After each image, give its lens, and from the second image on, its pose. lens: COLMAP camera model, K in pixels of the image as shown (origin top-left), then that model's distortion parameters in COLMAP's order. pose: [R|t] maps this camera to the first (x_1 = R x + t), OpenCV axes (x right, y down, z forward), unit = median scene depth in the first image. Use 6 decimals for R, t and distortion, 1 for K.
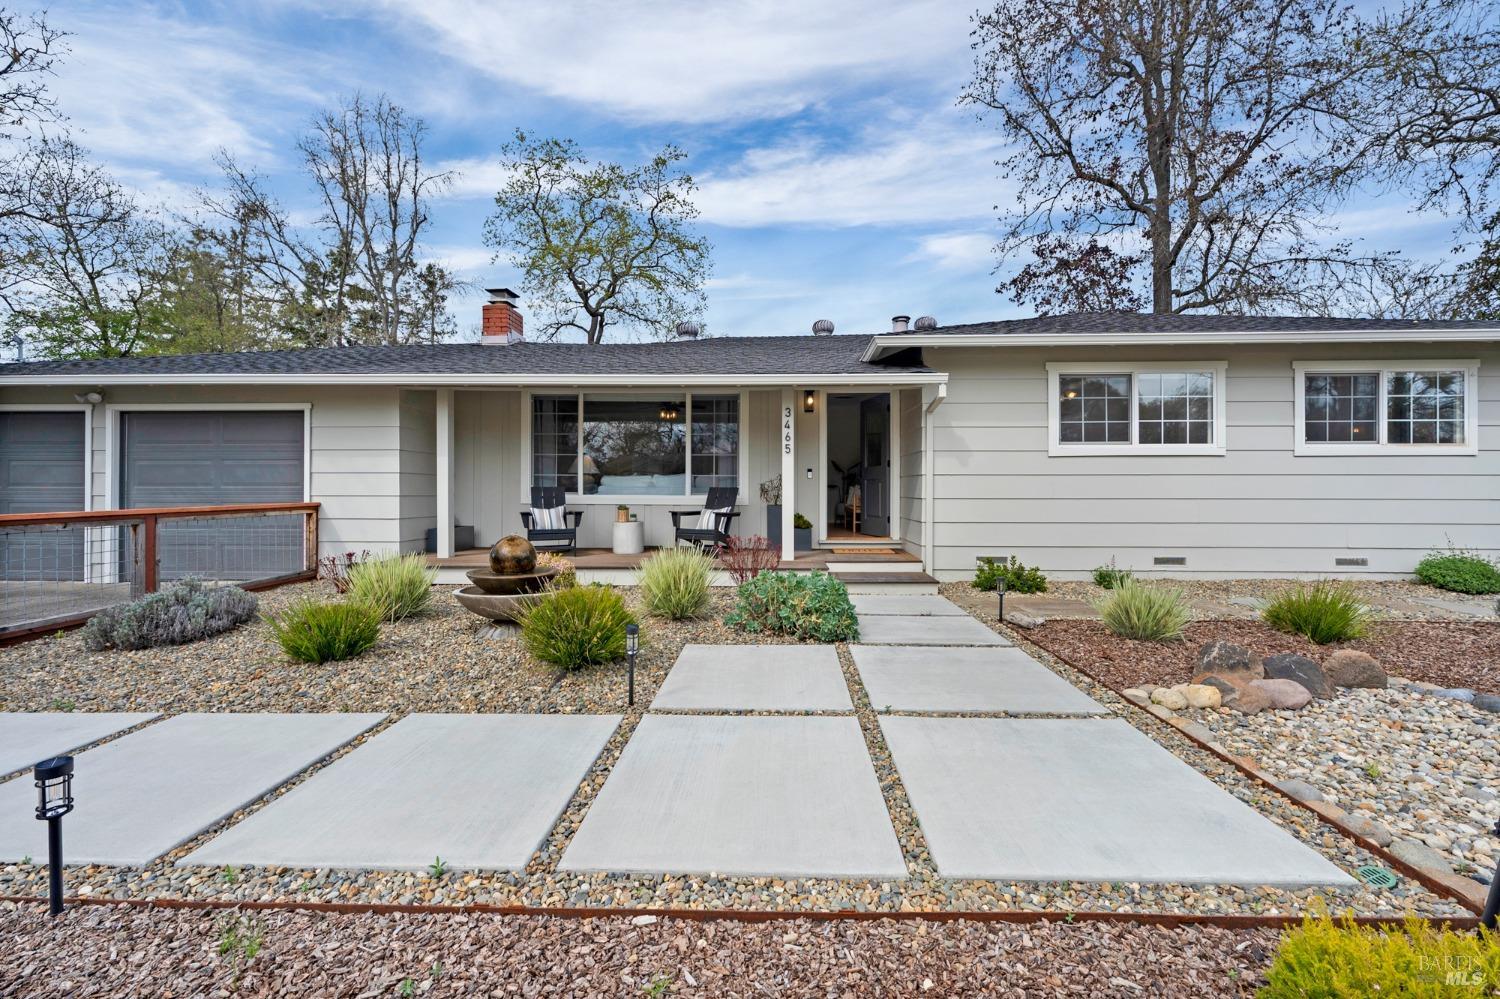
lens RADIAL K [[590.3, 0, 750.0], [0, 590.3, 499.5], [0, 0, 1]] dist [-0.000211, -0.000026]
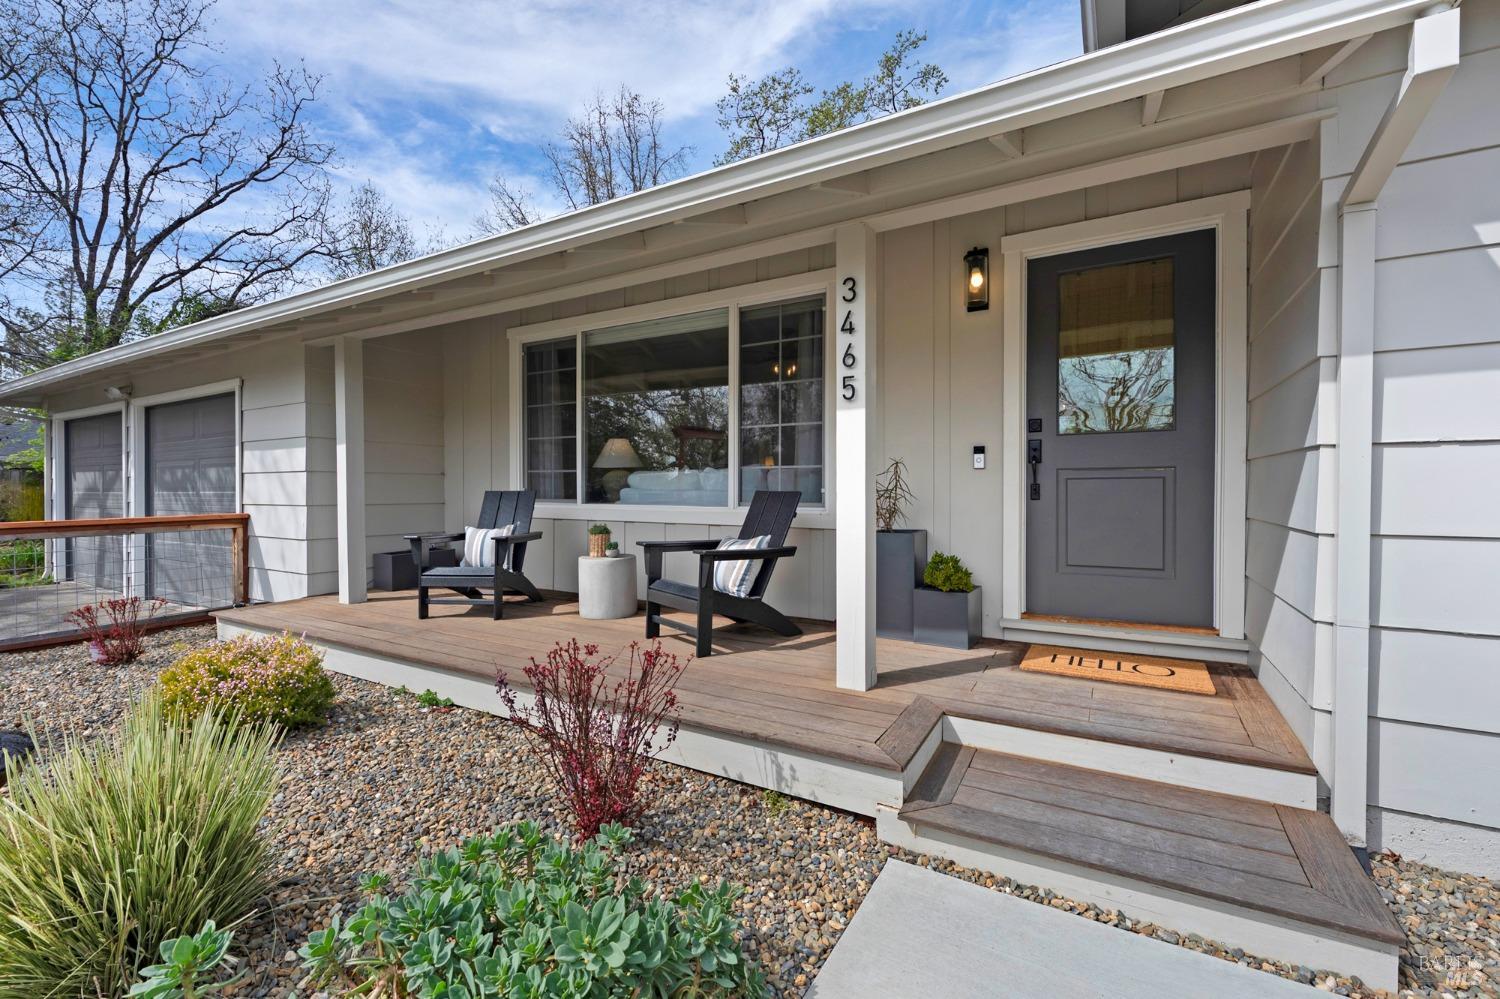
lens RADIAL K [[633.1, 0, 750.0], [0, 633.1, 499.5], [0, 0, 1]] dist [-0.001483, -0.000068]
pose [[0.887652, 0.002827, -0.460506, 0.181490], [-0.003154, 0.999995, 0.000061, -0.014757], [0.460504, 0.001398, 0.887656, 0.583414]]
